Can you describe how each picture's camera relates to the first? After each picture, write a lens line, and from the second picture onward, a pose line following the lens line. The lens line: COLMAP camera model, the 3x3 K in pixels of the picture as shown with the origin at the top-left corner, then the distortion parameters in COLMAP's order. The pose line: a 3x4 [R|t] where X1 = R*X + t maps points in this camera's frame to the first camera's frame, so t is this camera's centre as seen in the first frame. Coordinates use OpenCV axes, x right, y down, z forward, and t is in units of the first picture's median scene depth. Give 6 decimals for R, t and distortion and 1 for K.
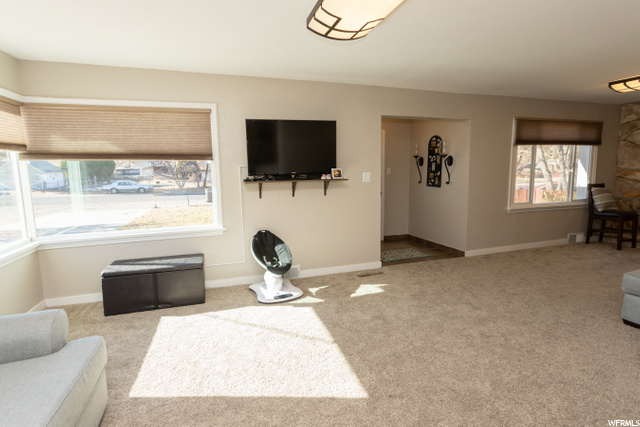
lens RADIAL K [[322.0, 0, 316.8], [0, 322.0, 209.8], [0, 0, 1]] dist [0.009624, 0.000946]
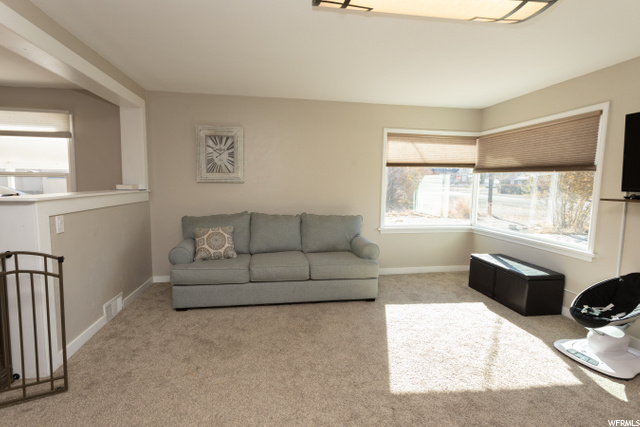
lens RADIAL K [[312.0, 0, 318.0], [0, 312.0, 211.3], [0, 0, 1]] dist [0.003187, 0.000957]
pose [[-0.160362, 0.109865, -0.980925, 0.703450], [-0.140838, 0.981071, 0.132905, -0.067931], [0.976959, 0.159464, -0.141854, 0.503836]]
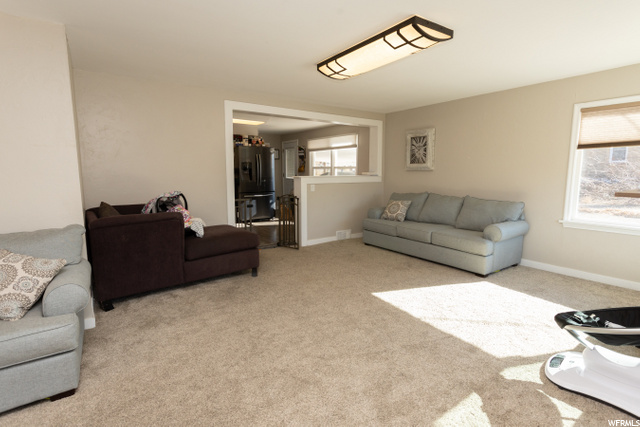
lens RADIAL K [[322.0, 0, 316.8], [0, 322.0, 209.8], [0, 0, 1]] dist [0.009624, 0.000946]
pose [[-0.962559, 0.052152, -0.266008, 0.556008], [-0.017151, 0.967634, 0.251774, -0.192257], [0.270529, 0.246910, -0.930511, 1.520252]]
